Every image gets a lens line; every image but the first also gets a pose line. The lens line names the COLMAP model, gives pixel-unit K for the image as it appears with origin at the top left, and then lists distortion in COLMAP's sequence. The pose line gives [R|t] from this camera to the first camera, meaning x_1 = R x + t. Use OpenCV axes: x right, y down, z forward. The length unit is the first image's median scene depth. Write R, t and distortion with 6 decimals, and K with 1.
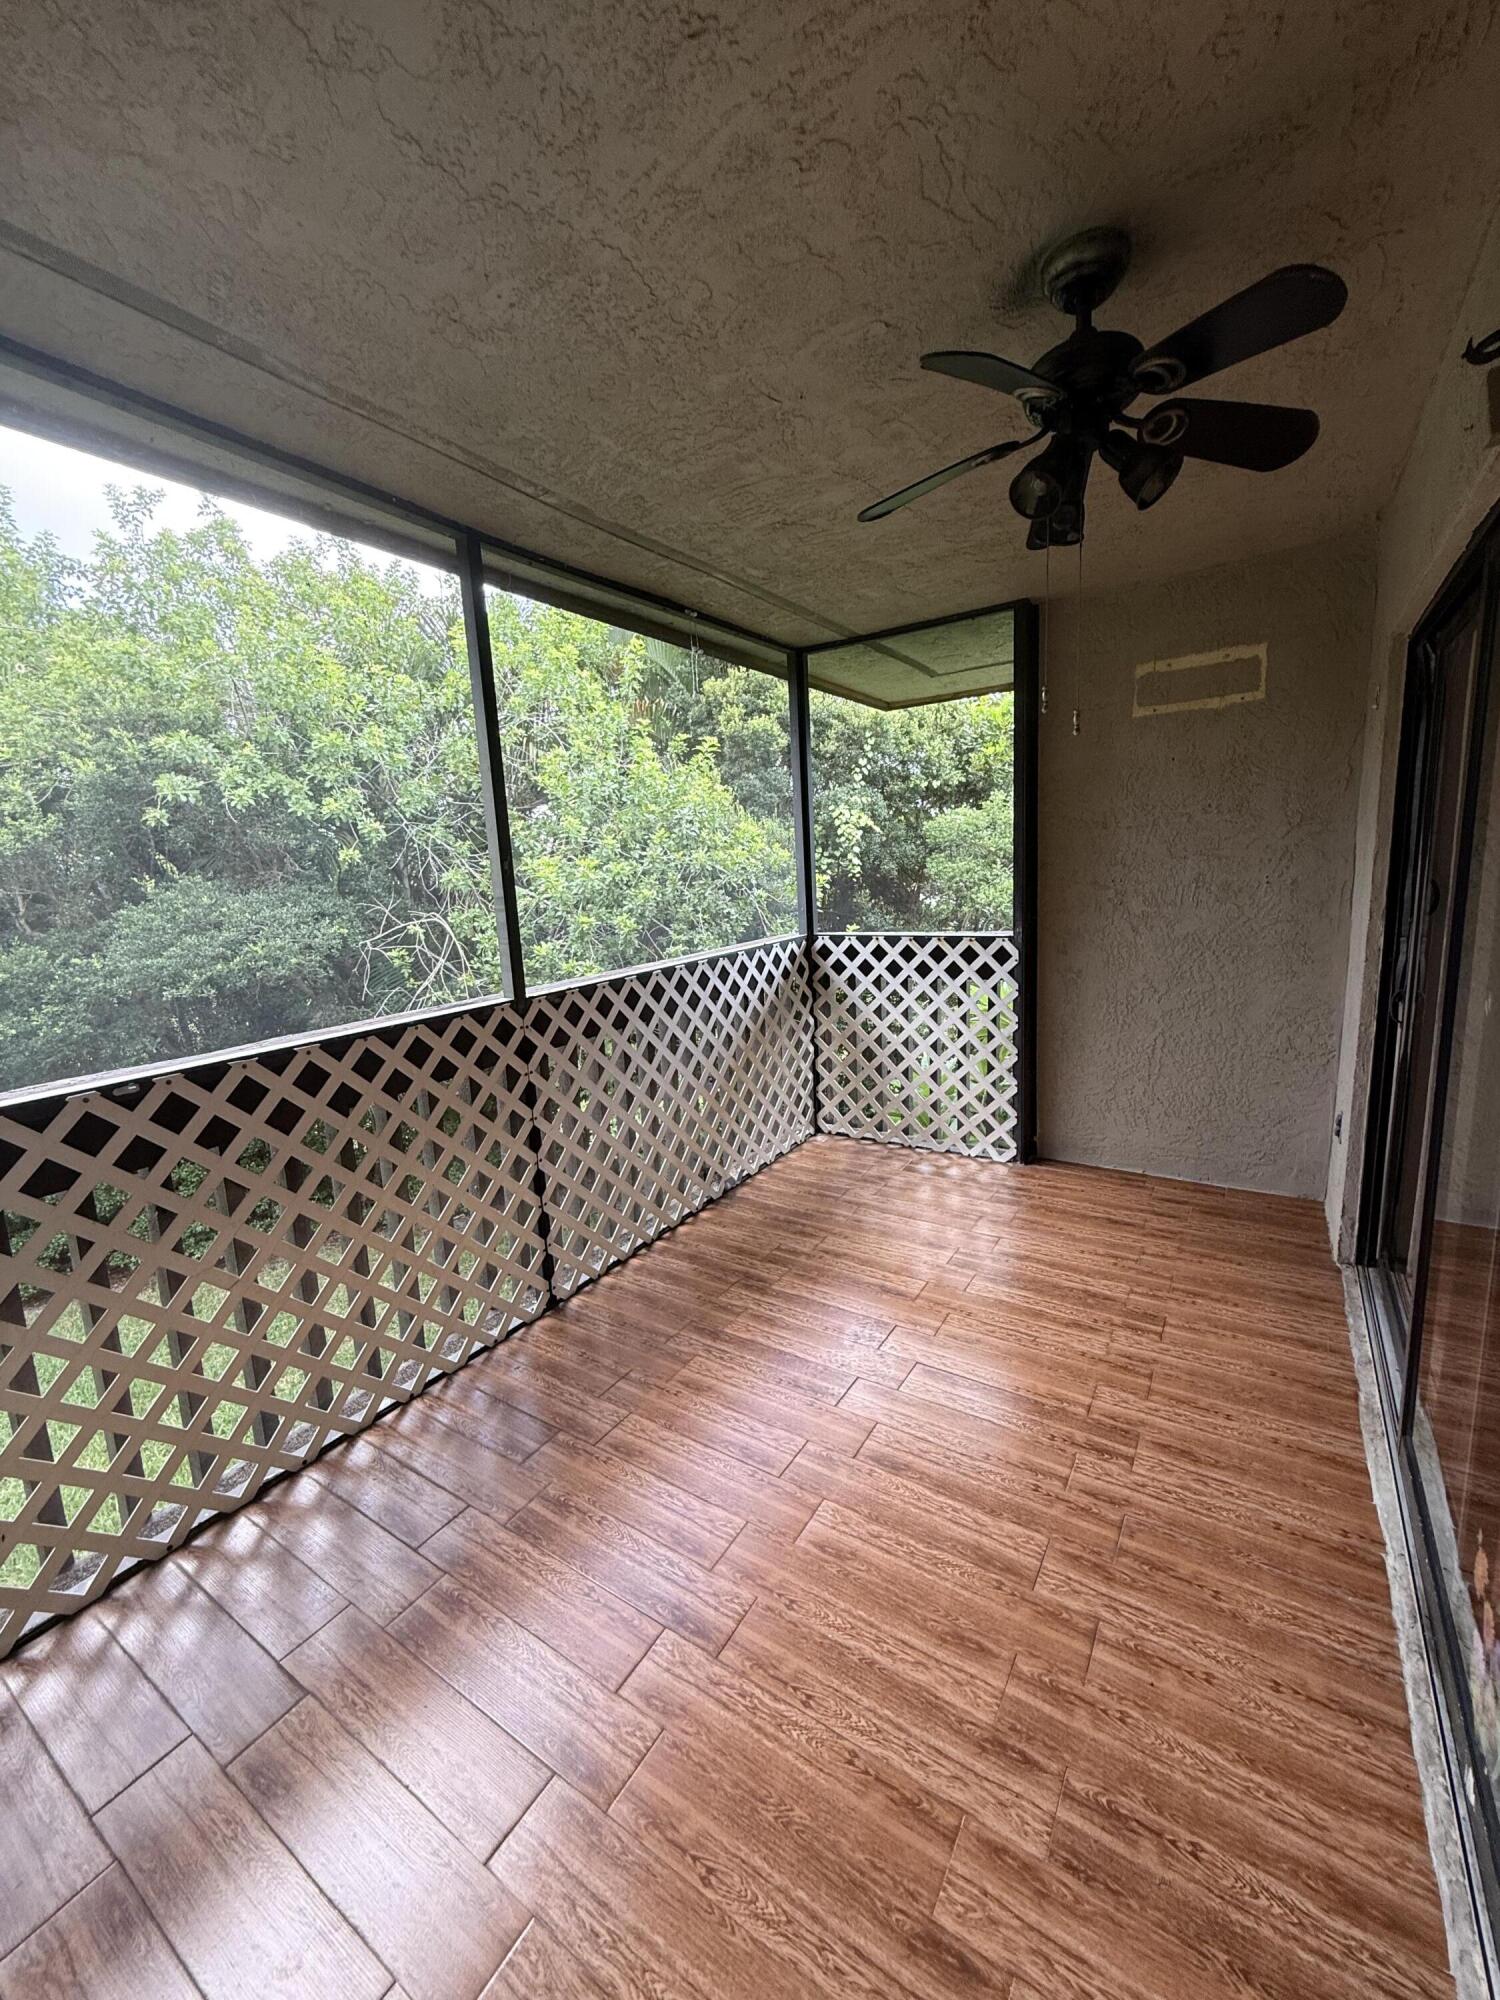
lens RADIAL K [[799.9, 0, 750.6], [0, 799.9, 992.5], [0, 0, 1]] dist [-0.000549, -0.000362]
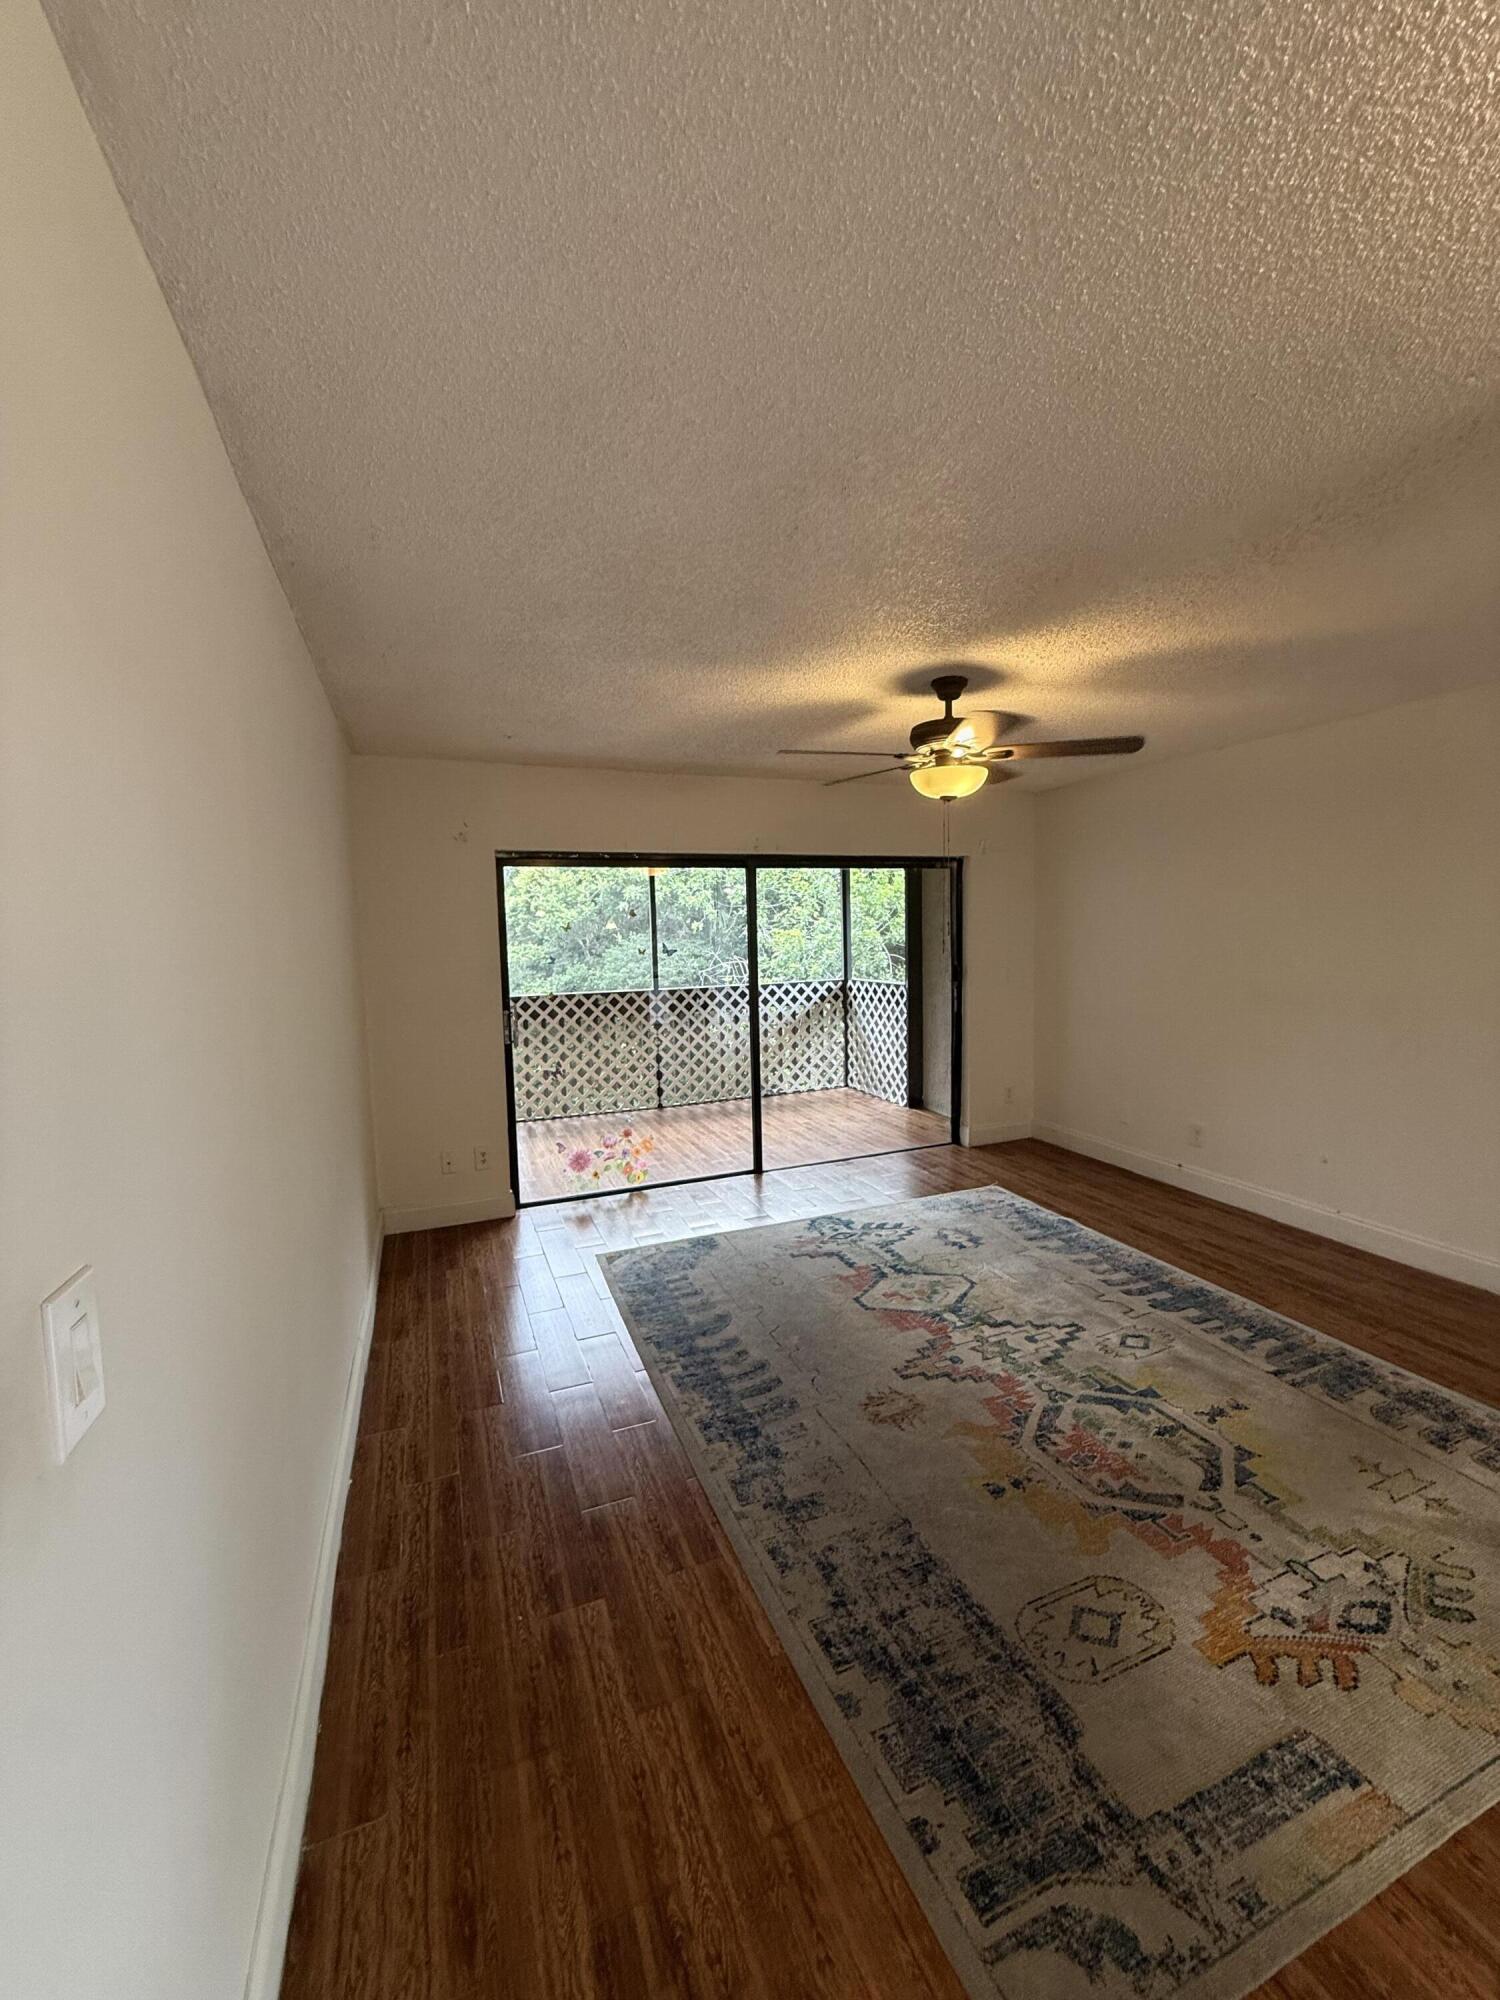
lens RADIAL K [[799.9, 0, 747.3], [0, 799.9, 1002.1], [0, 0, 1]] dist [-0.000549, -0.000362]
pose [[0.823866, 0.082123, -0.560804, 0.984903], [-0.109876, 0.993818, -0.015884, 0.038557], [0.556033, 0.074705, 0.827796, -0.717820]]
